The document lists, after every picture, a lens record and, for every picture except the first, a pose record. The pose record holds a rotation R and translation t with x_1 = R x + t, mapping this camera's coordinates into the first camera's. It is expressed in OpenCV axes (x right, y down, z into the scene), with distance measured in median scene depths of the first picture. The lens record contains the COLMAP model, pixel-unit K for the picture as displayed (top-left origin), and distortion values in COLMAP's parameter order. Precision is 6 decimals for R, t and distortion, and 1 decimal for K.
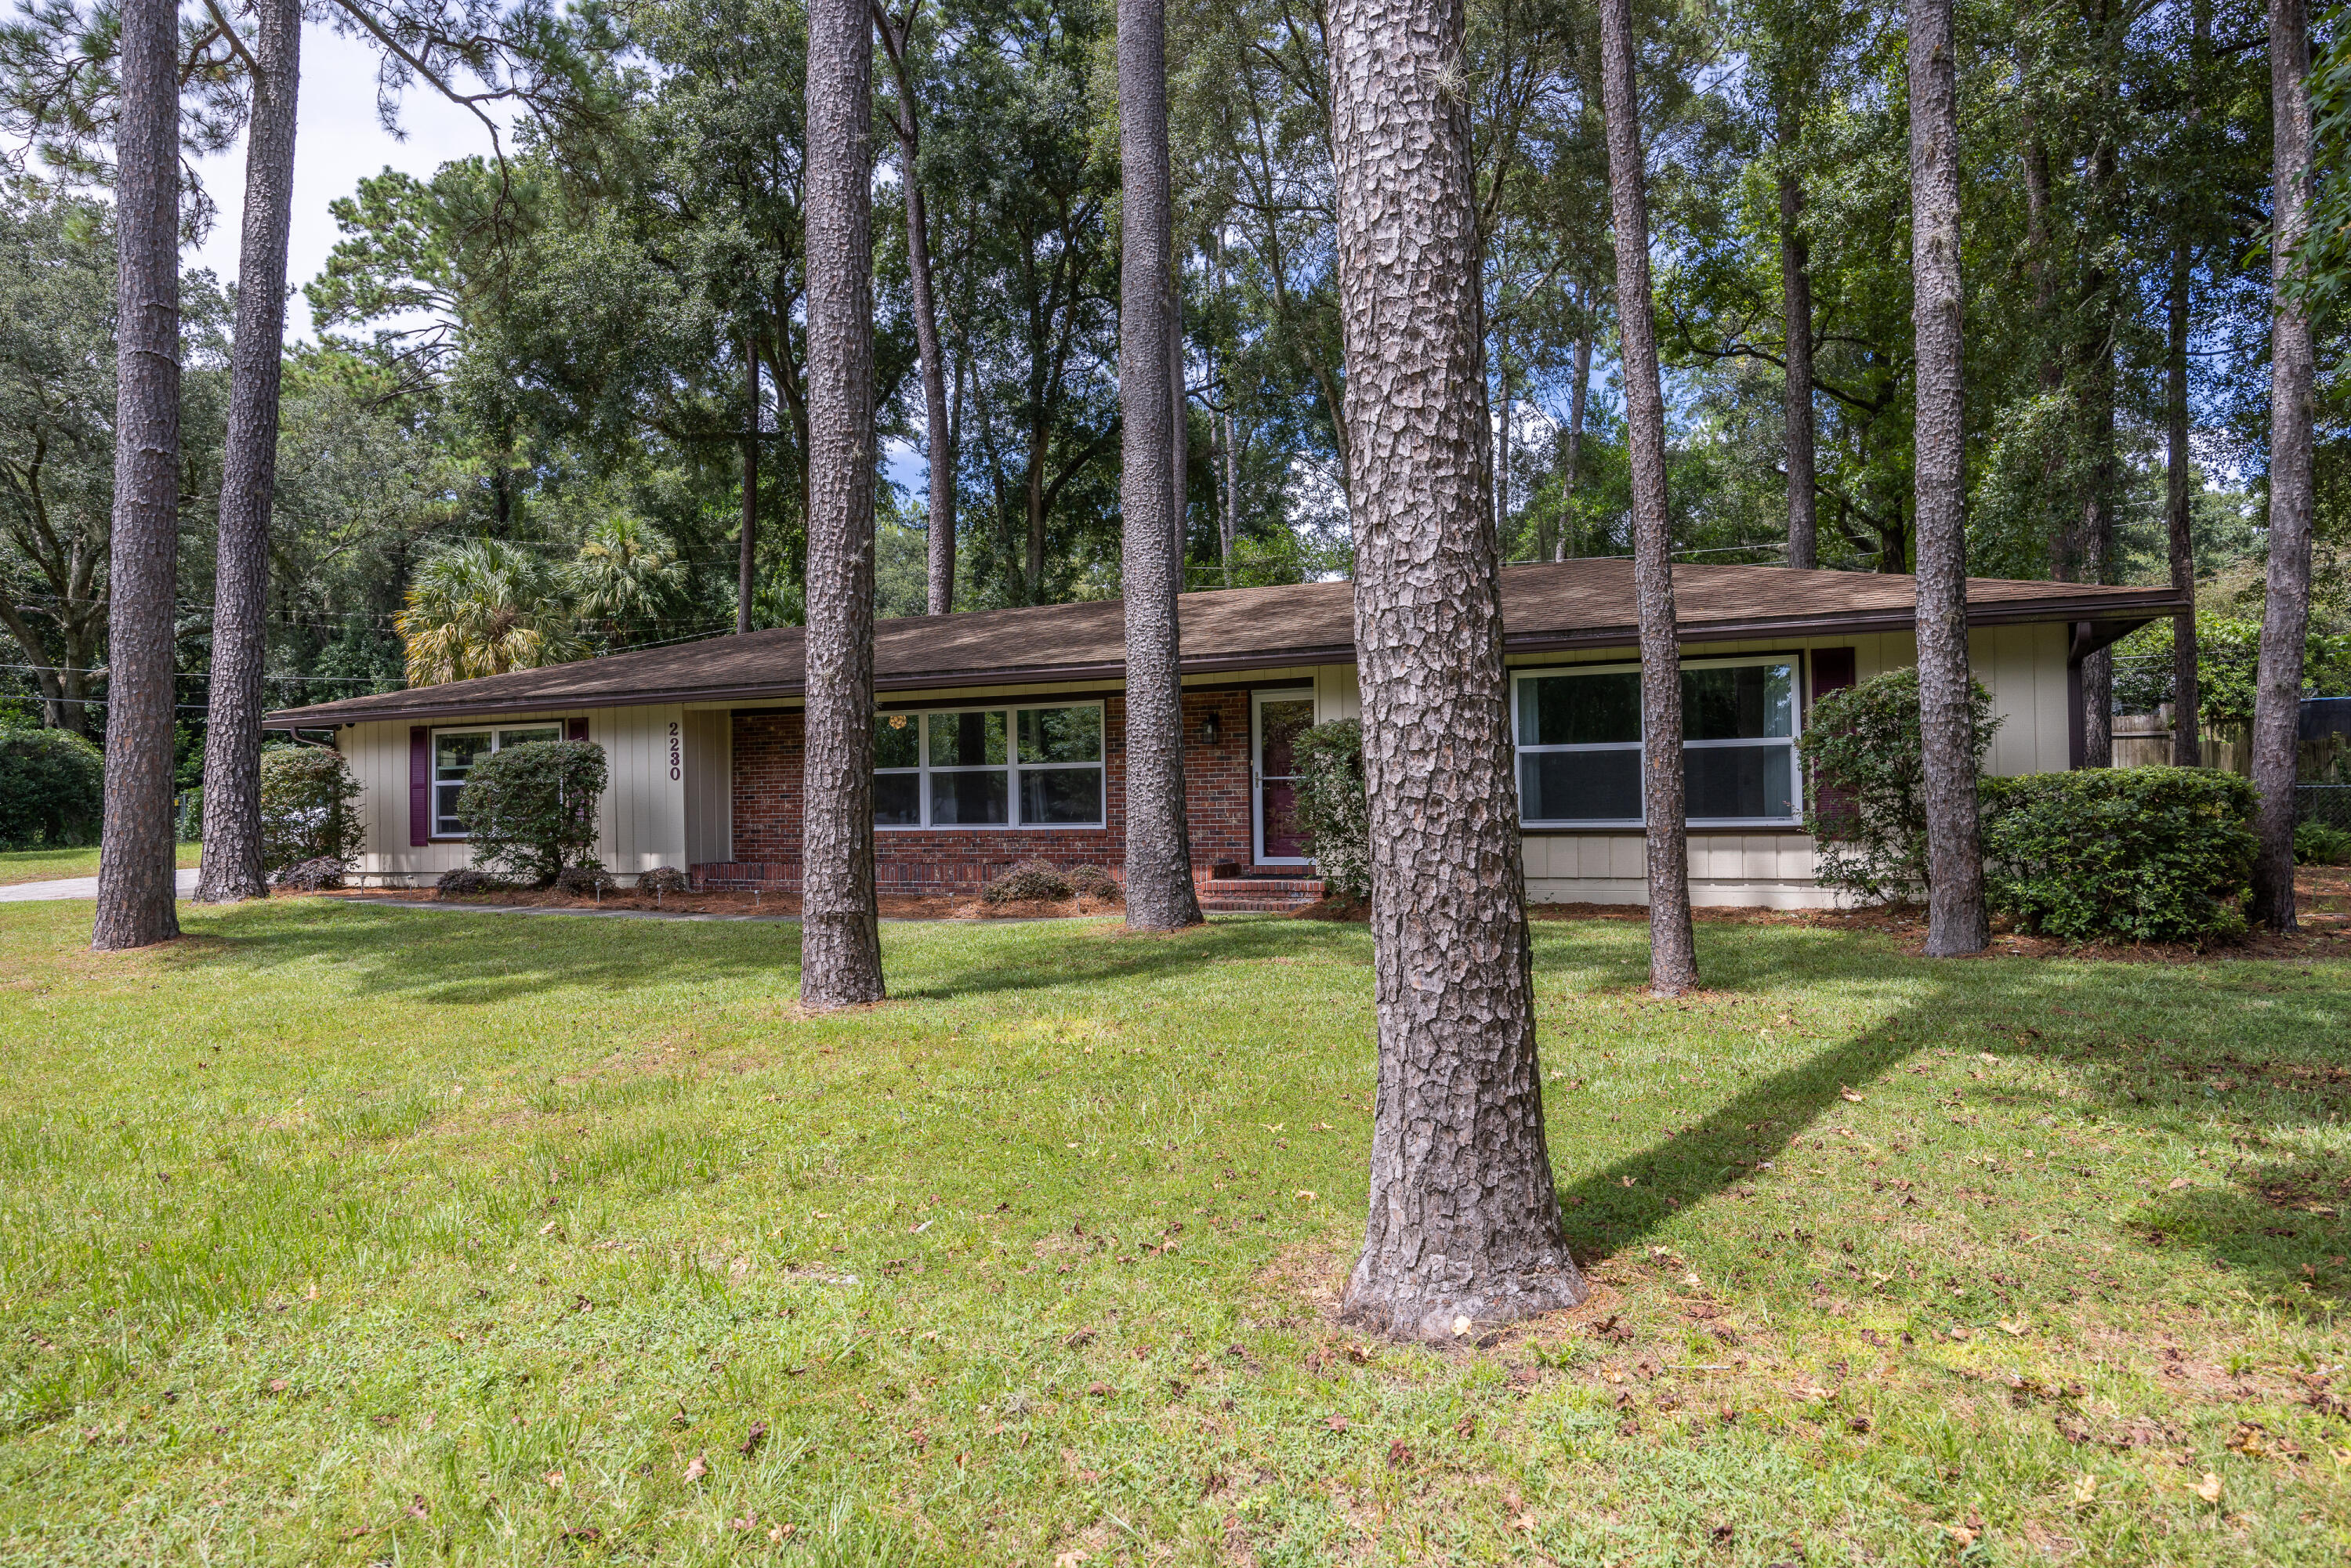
lens RADIAL K [[1512.4, 0, 1174.9], [0, 1512.4, 788.2], [0, 0, 1]] dist [-0.006589, -0.001214]
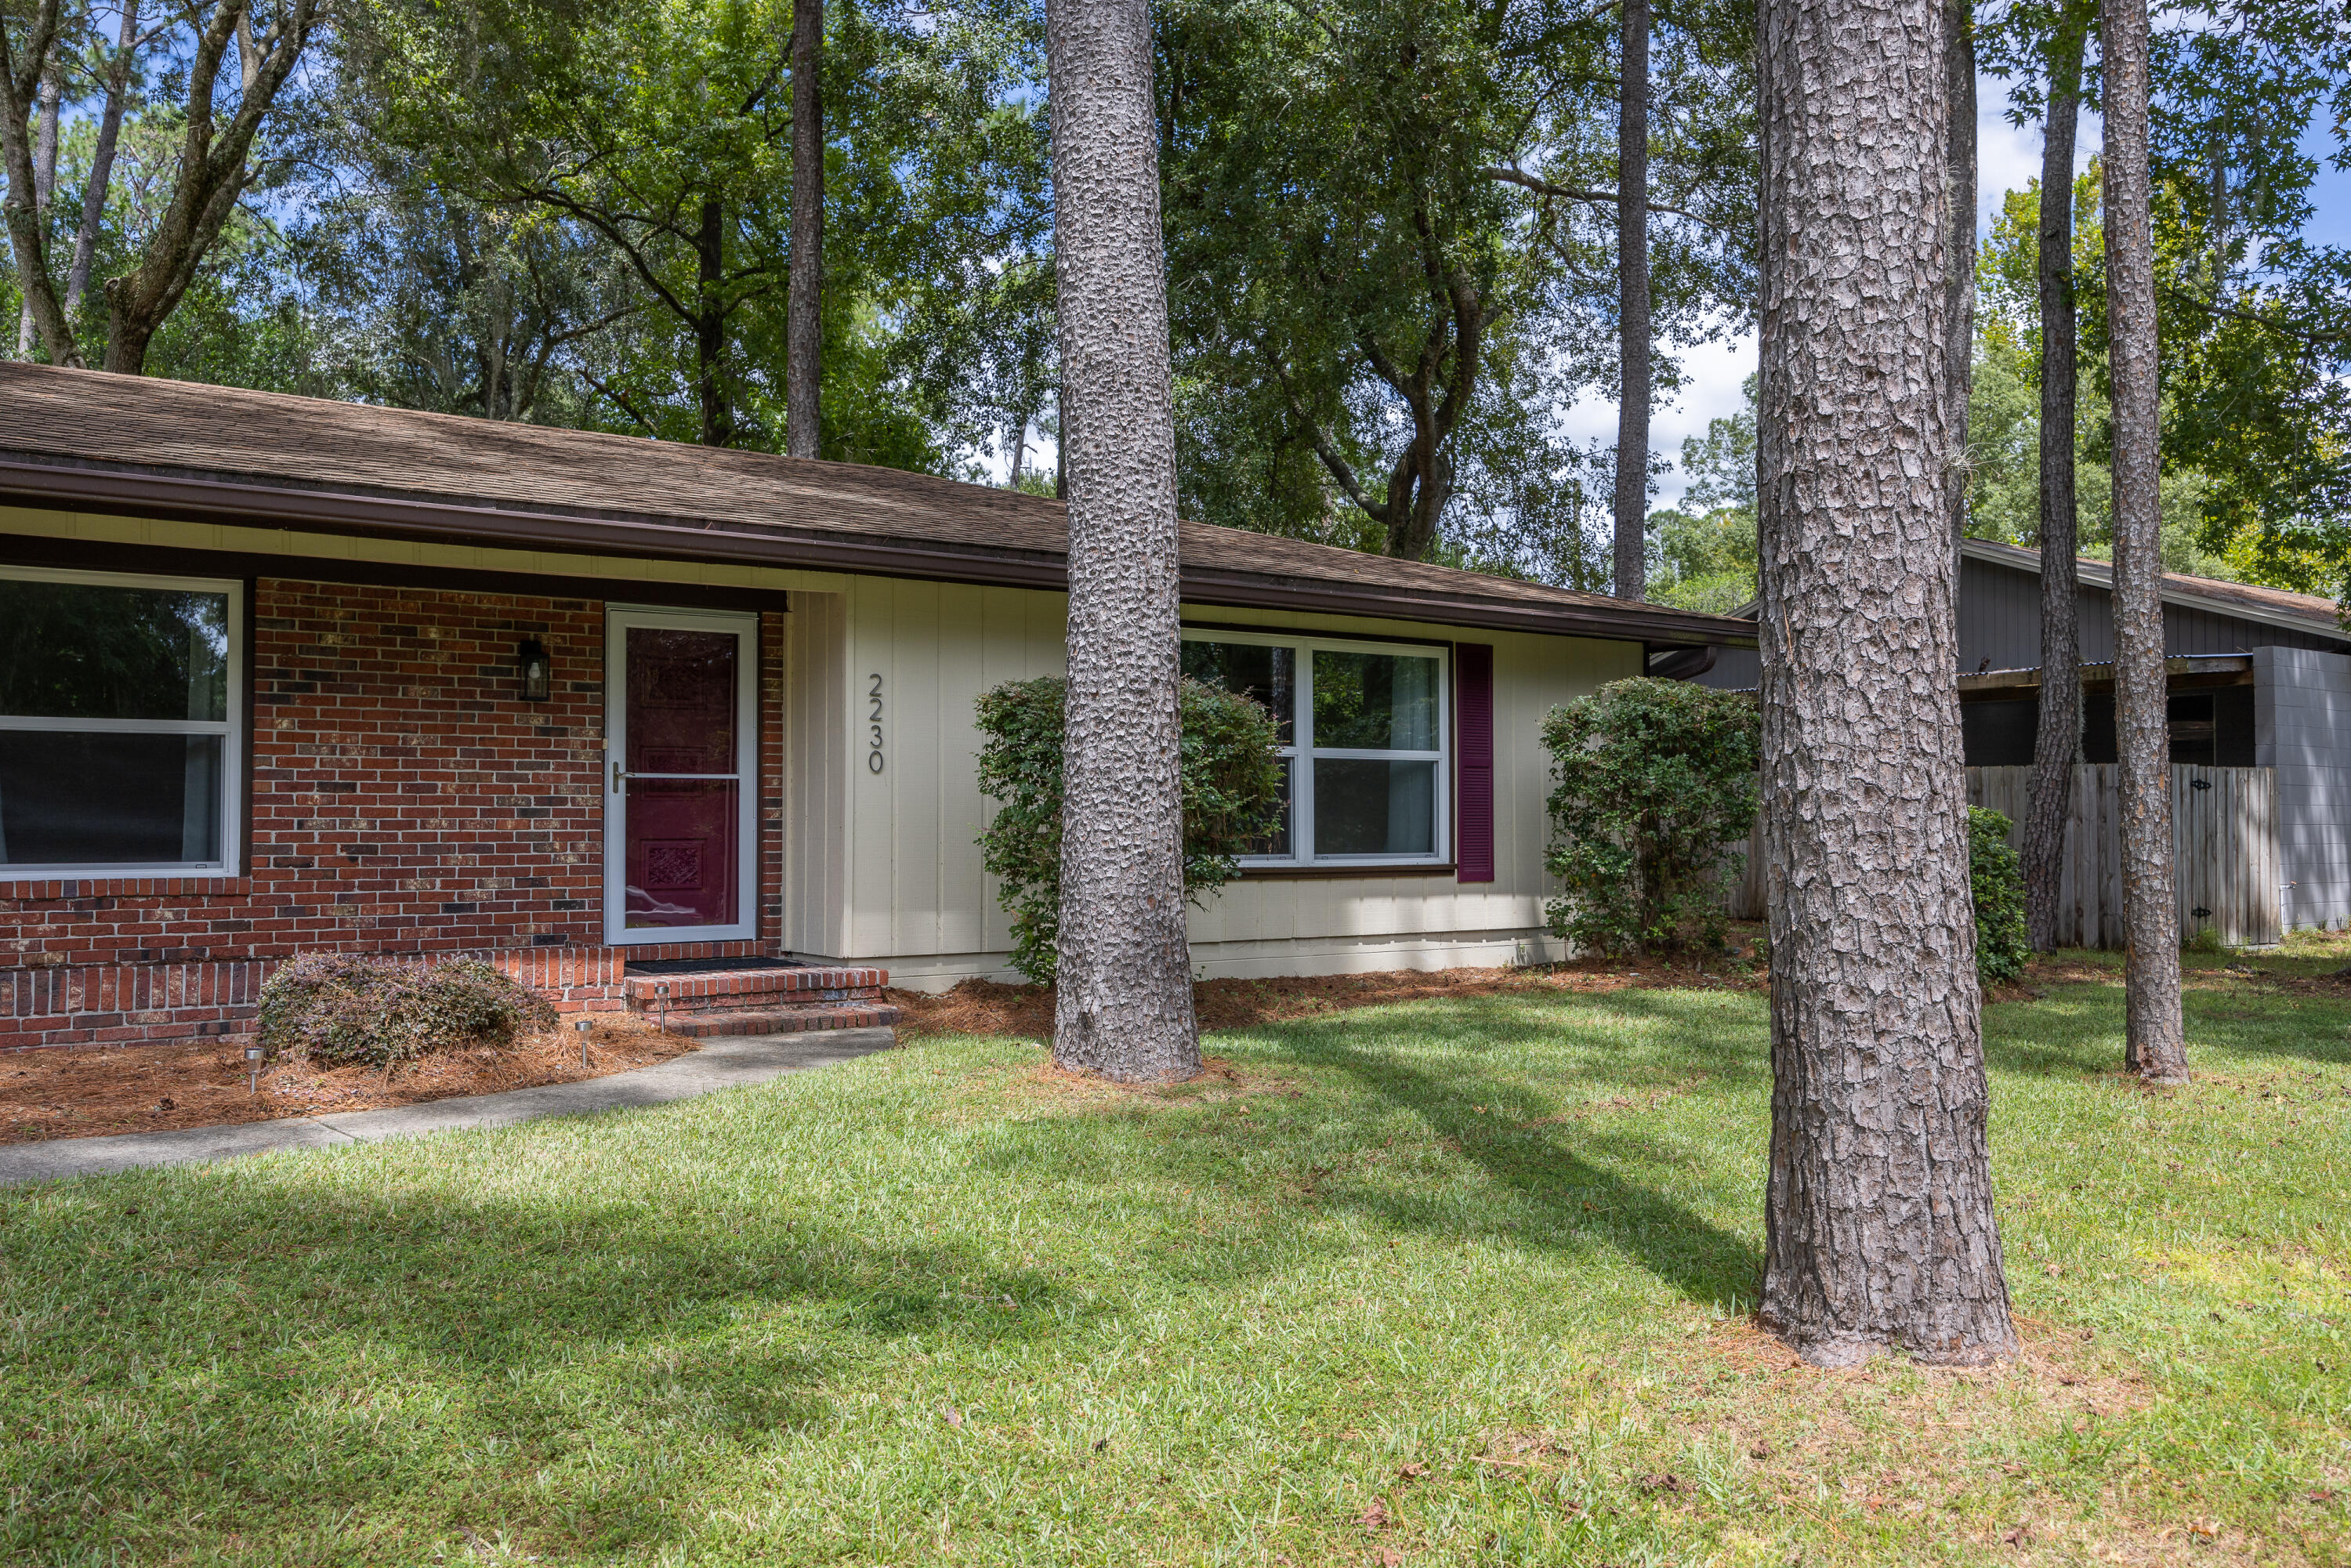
lens RADIAL K [[1770.0, 0, 1181.6], [0, 1770.0, 789.0], [0, 0, 1]] dist [0.005519, 0.001143]
pose [[0.495216, 0.026257, 0.868373, -0.370387], [-0.026038, 0.999543, -0.015373, 0.002718], [-0.868380, -0.014998, 0.495673, 0.534710]]
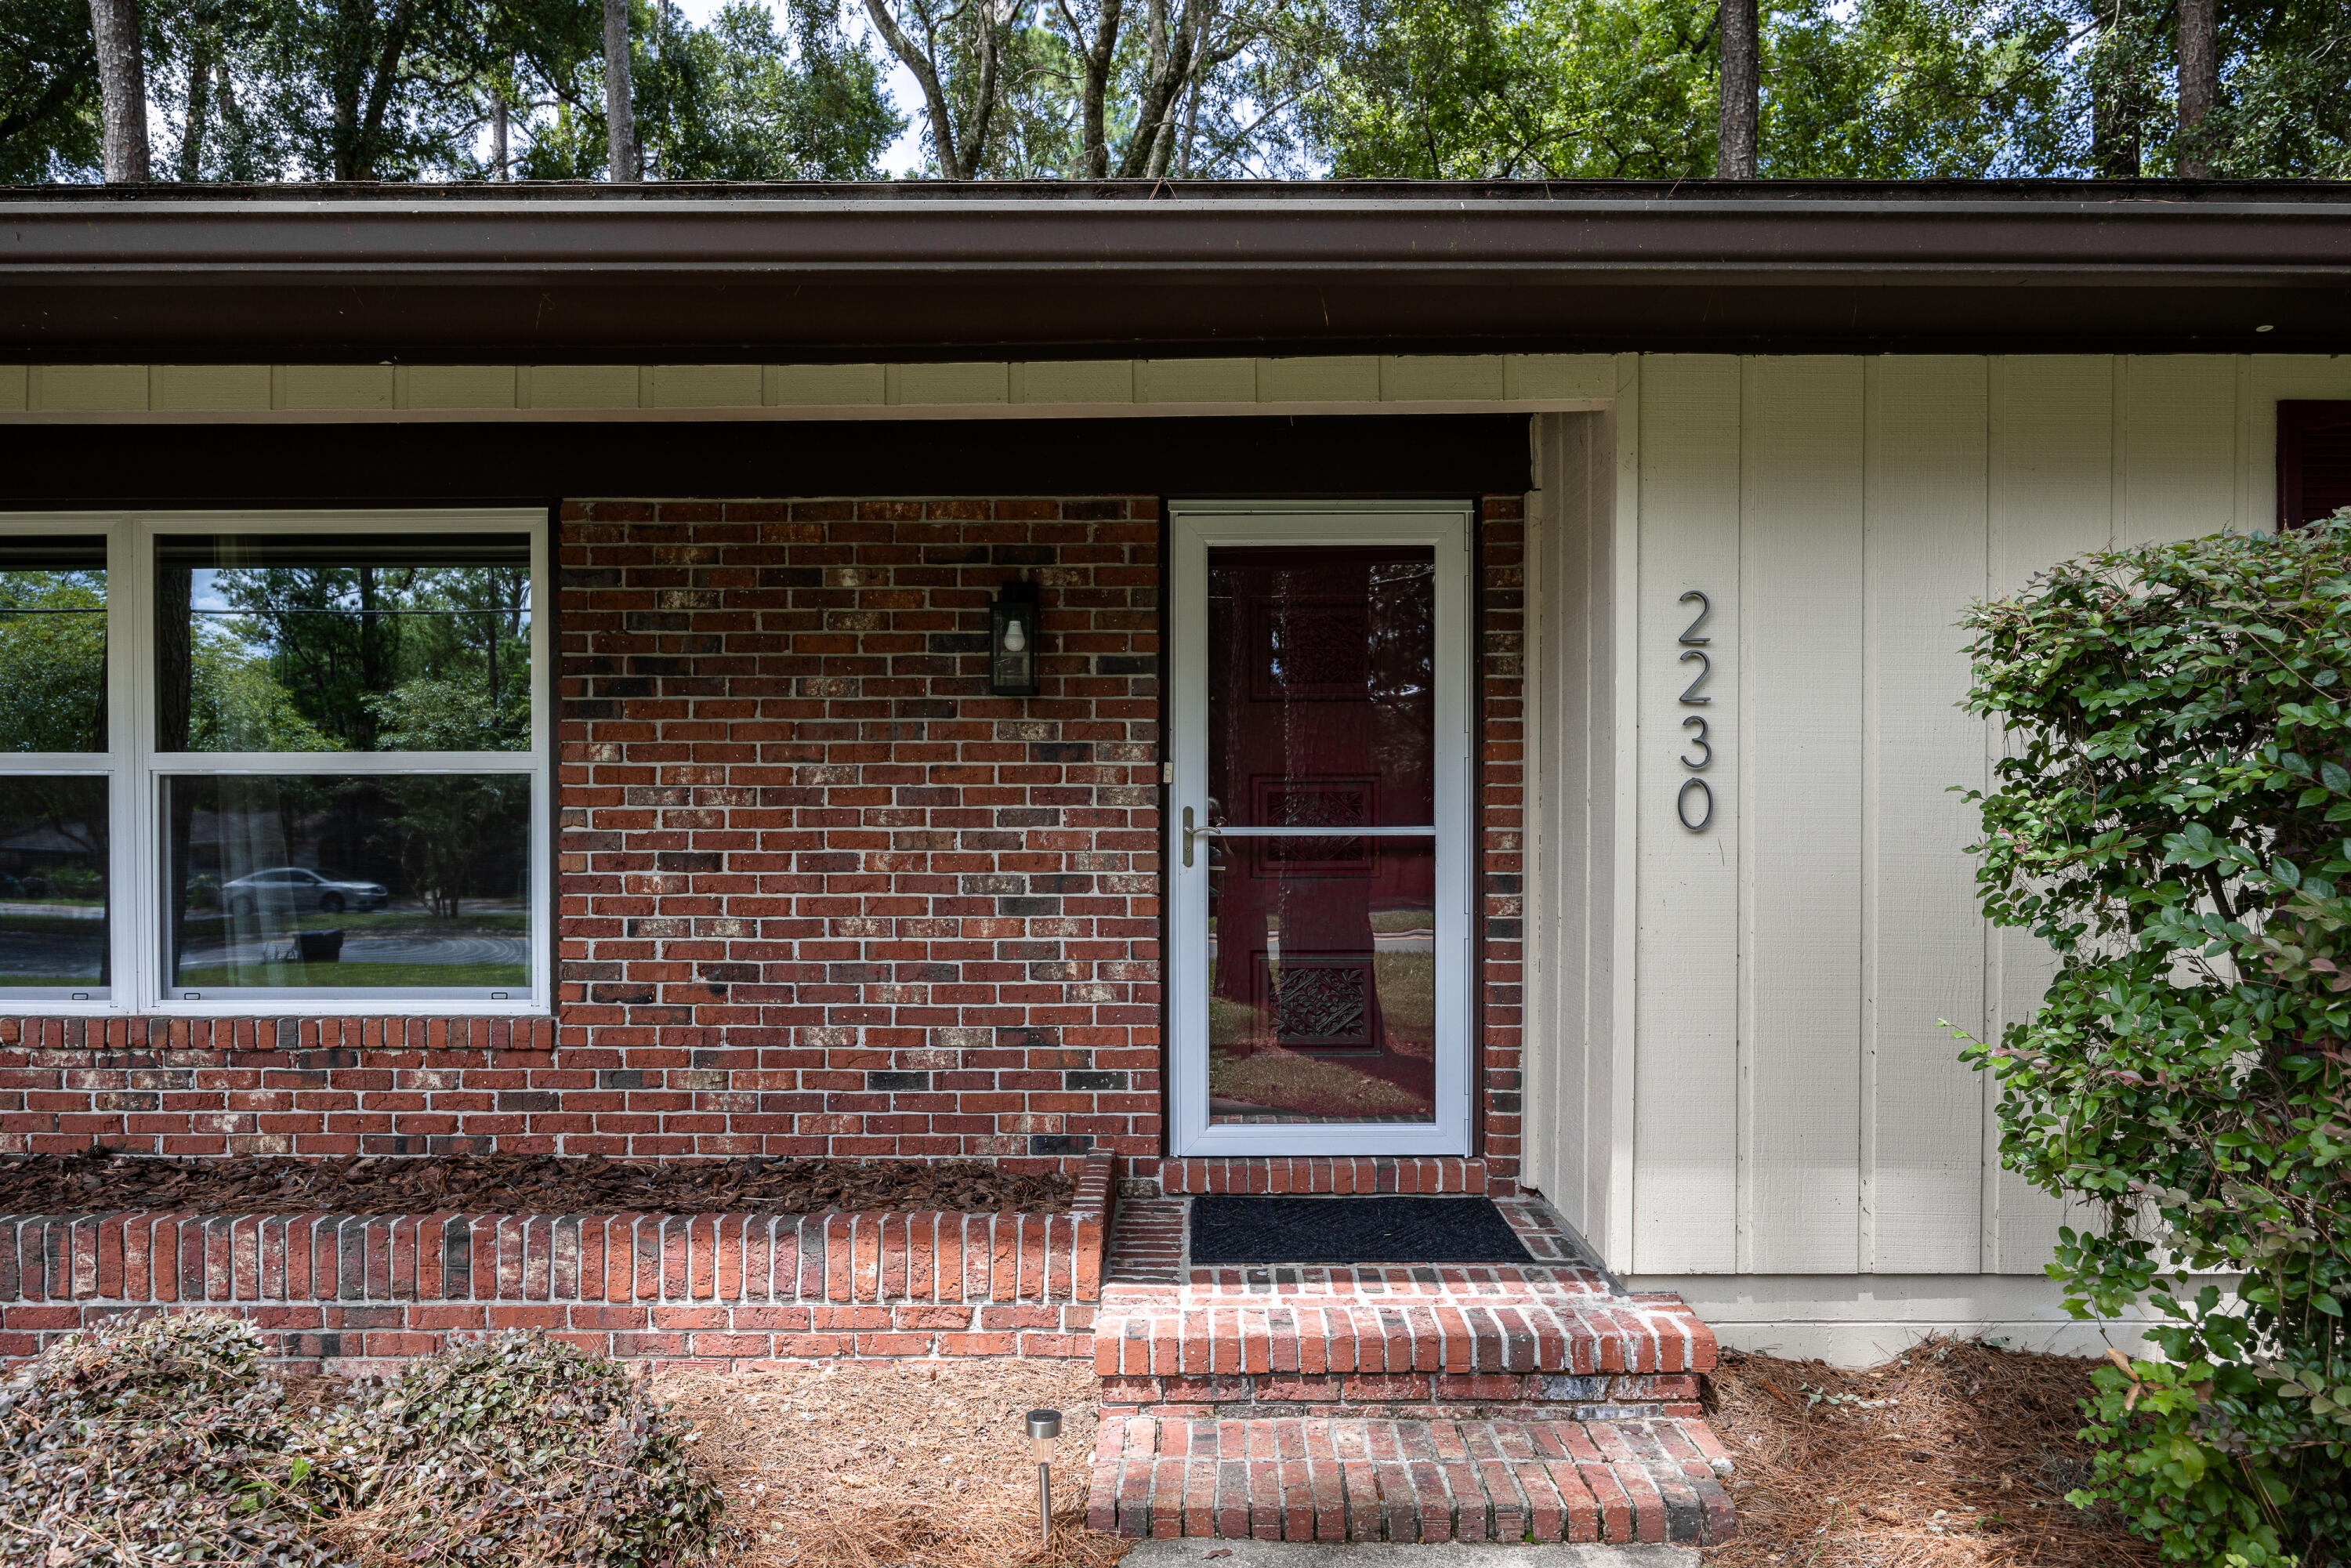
lens RADIAL K [[1512.4, 0, 1147.3], [0, 1512.4, 834.5], [0, 0, 1]] dist [-0.006589, -0.001214]
pose [[0.904398, 0.005244, 0.426658, -0.066163], [-0.019088, 0.999421, 0.028178, -0.013110], [-0.426263, -0.033628, 0.903974, 0.759498]]
